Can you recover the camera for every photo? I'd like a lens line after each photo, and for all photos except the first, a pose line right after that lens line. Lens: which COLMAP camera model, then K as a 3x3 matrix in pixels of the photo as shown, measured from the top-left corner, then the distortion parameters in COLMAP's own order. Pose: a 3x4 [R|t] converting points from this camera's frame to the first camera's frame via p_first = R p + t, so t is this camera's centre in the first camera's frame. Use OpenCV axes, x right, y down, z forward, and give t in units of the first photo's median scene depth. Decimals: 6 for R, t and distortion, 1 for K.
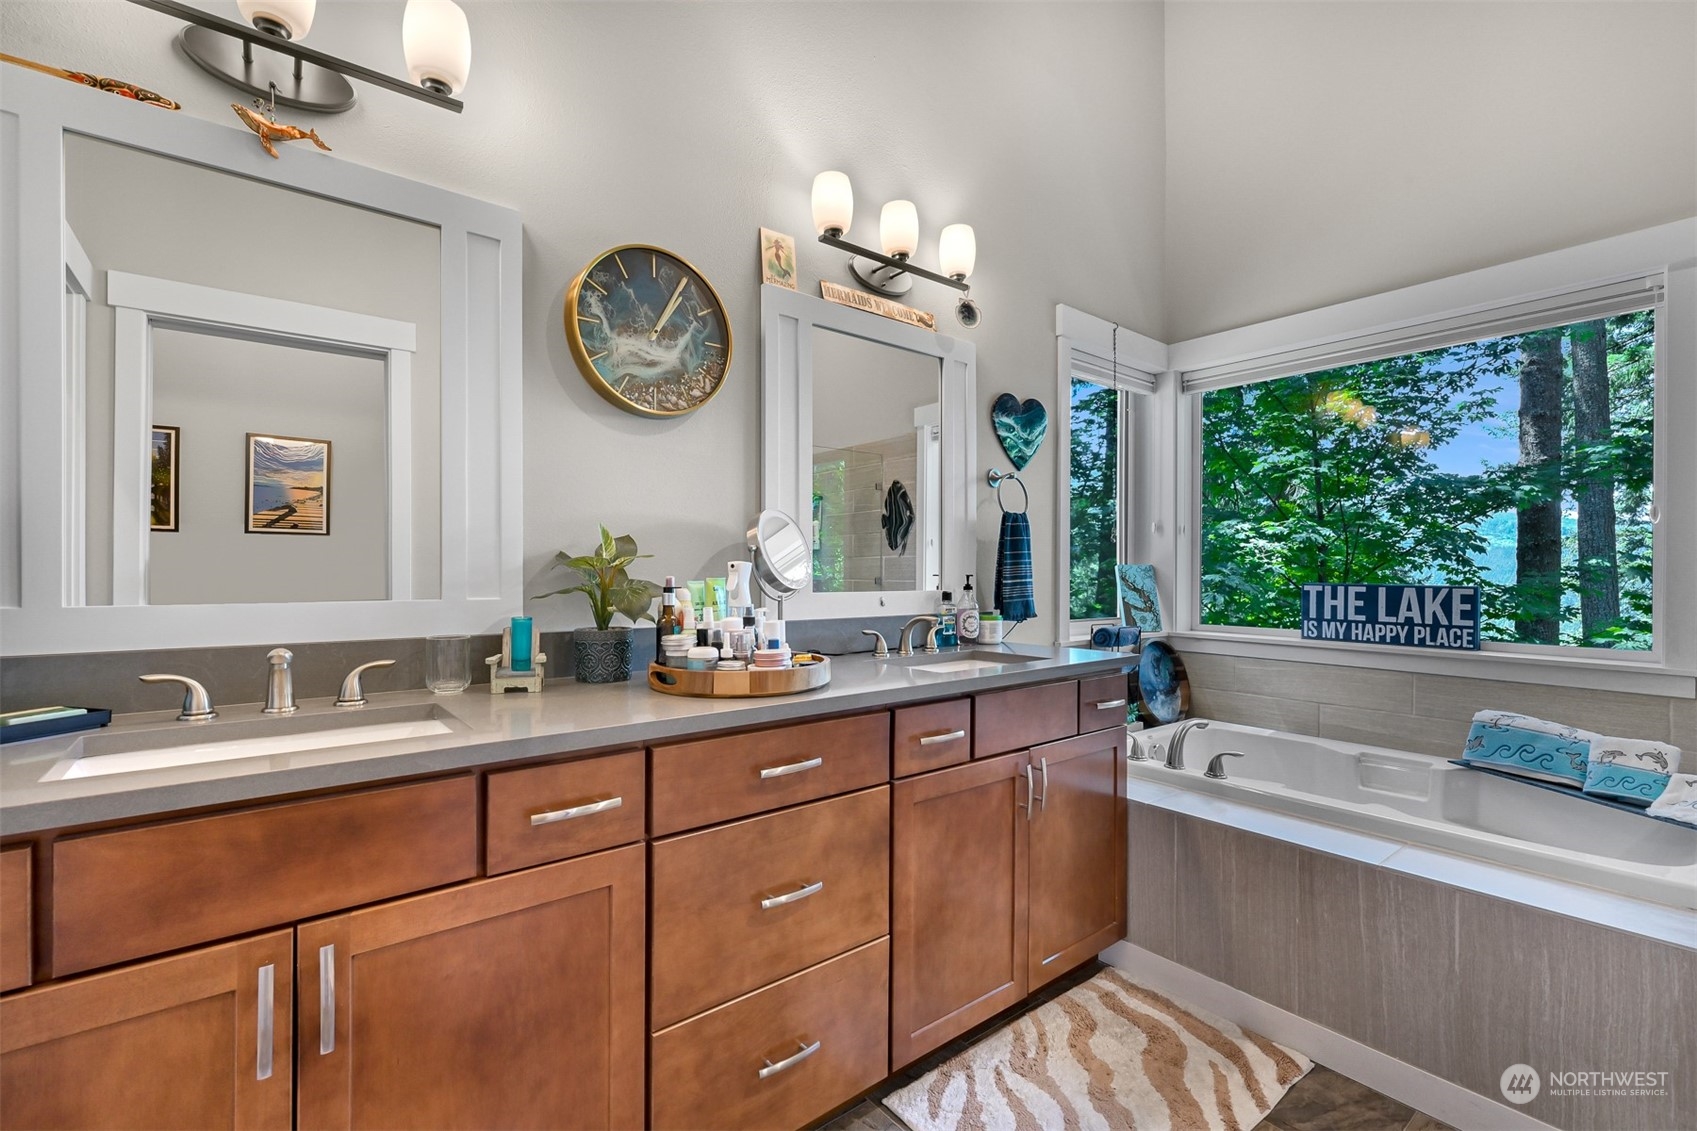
lens RADIAL K [[721.9, 0, 851.1], [0, 721.9, 572.0], [0, 0, 1]] dist [-0.001822, 0.000745]
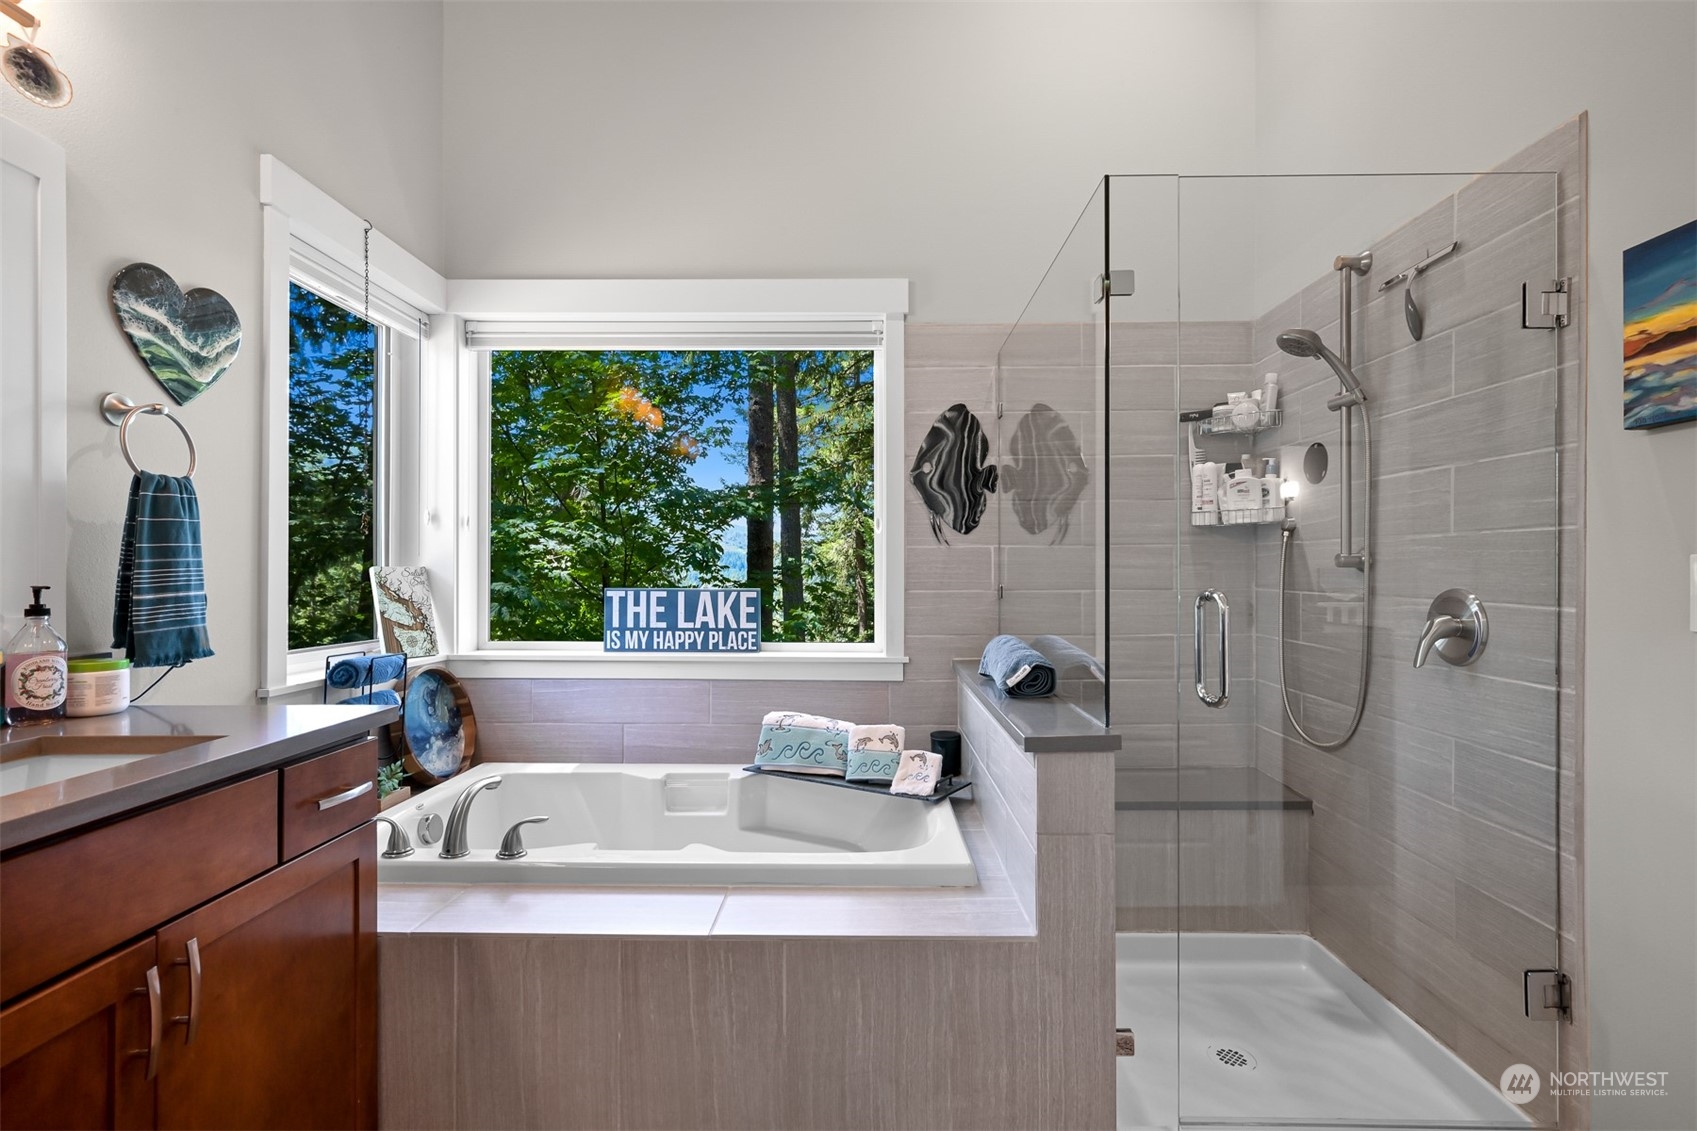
lens RADIAL K [[792.4, 0, 865.8], [0, 792.4, 569.1], [0, 0, 1]] dist [-0.001411, 0.001613]
pose [[0.623614, 0.000445, 0.781732, 0.083962], [0.003650, 0.999987, -0.003481, -0.003934], [-0.781724, 0.005024, 0.623605, 0.180487]]
